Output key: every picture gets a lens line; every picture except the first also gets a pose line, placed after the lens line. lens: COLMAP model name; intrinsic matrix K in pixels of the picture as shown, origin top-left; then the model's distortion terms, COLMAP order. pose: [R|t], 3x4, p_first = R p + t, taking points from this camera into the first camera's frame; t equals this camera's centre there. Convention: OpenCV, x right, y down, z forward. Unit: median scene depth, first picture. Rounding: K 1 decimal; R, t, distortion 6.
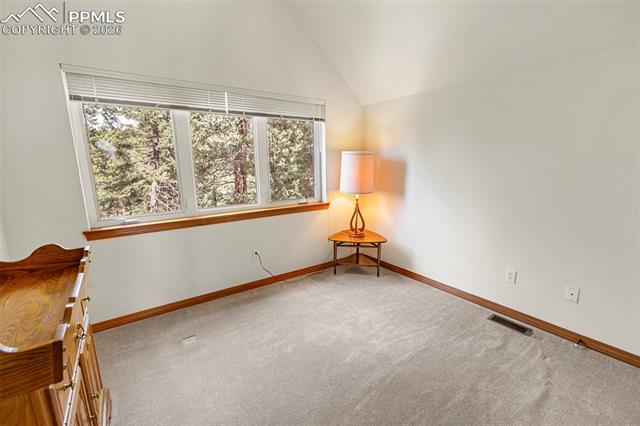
lens RADIAL K [[279.7, 0, 322.4], [0, 279.7, 214.5], [0, 0, 1]] dist [-0.000944, -0.000070]
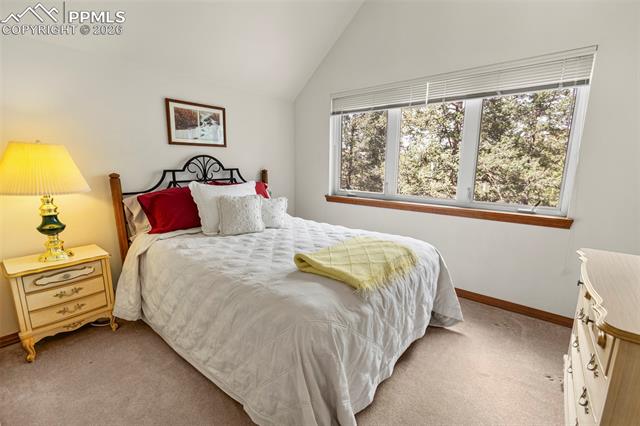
lens RADIAL K [[279.7, 0, 322.4], [0, 279.7, 214.5], [0, 0, 1]] dist [-0.000944, -0.000070]
pose [[0.273197, 0.207795, -0.939247, 0.484254], [-0.171007, 0.971330, 0.165153, -0.066161], [0.946636, 0.115499, 0.300899, 0.331208]]
